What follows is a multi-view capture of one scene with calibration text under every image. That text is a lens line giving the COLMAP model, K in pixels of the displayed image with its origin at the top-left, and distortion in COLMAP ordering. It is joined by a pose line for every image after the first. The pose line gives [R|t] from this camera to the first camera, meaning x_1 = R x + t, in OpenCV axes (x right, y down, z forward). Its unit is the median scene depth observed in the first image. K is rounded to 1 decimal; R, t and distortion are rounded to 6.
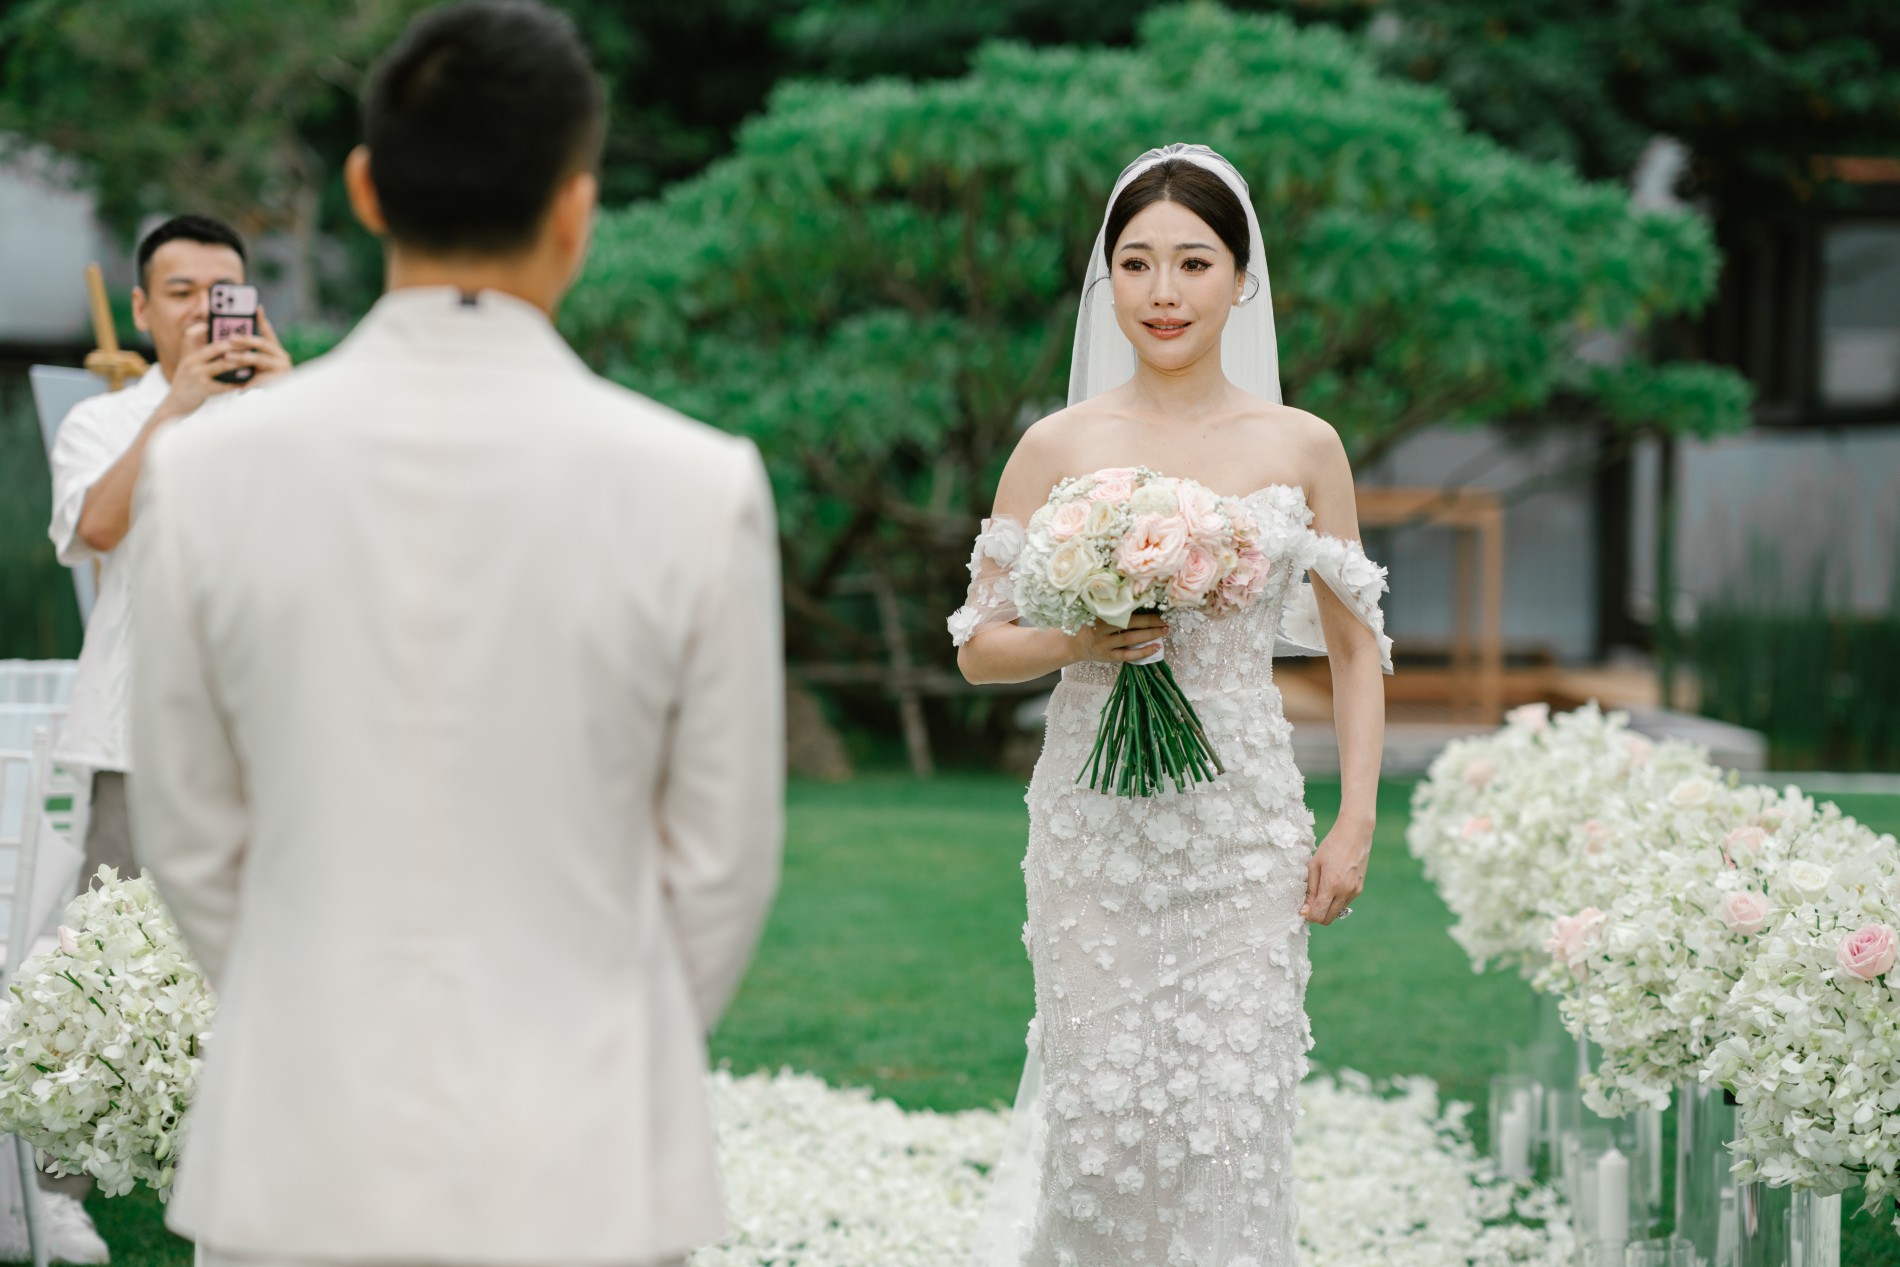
lens RADIAL K [[4773.4, 0, 945.4], [0, 4773.4, 694.4], [0, 0, 1]] dist [0.075530, 0.795048]
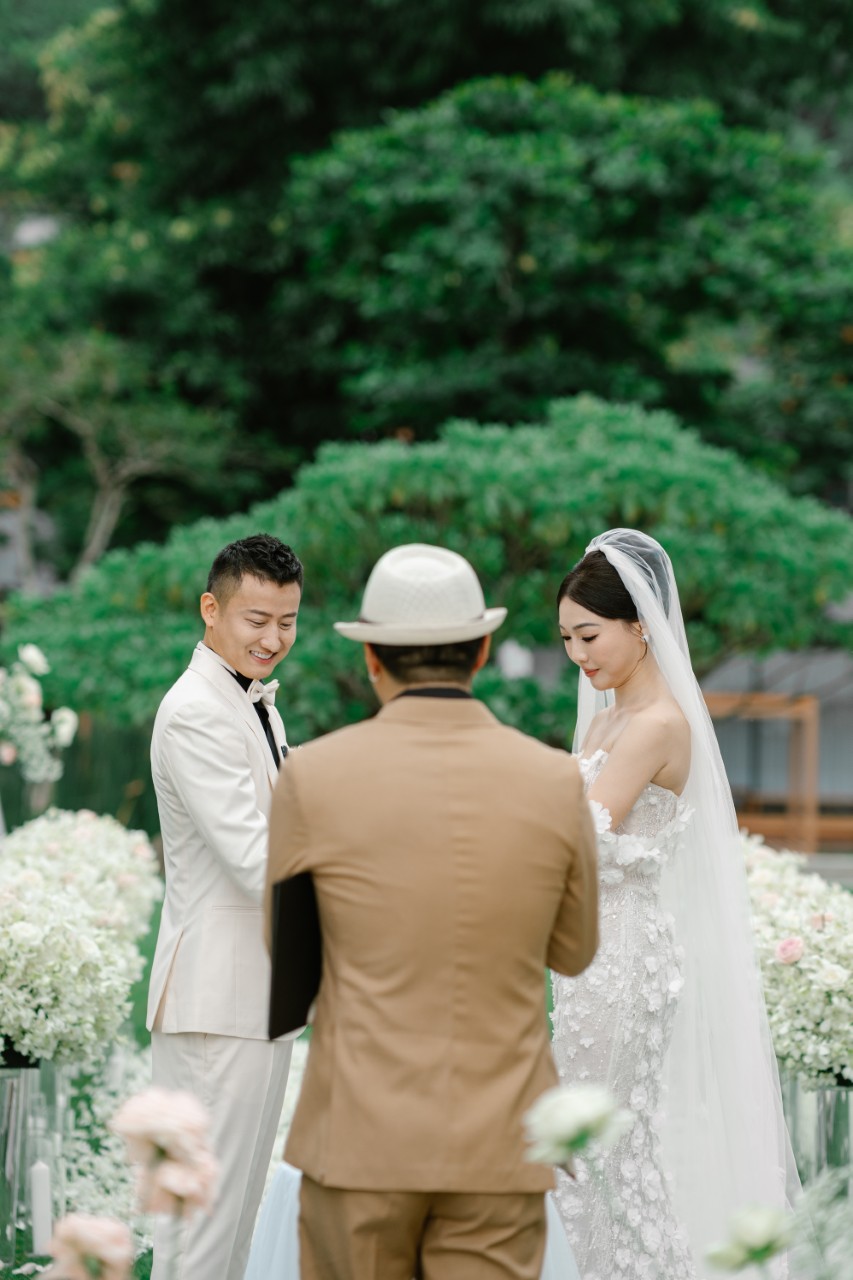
lens RADIAL K [[3319.2, 0, 426.3], [0, 3319.2, 702.5], [0, 0, 1]] dist [0.094315, 0.595596]
pose [[0.999890, 0.006930, -0.013077, 0.015977], [-0.007428, 0.999233, -0.038443, 0.001224], [0.012801, 0.038536, 0.999175, -0.114757]]
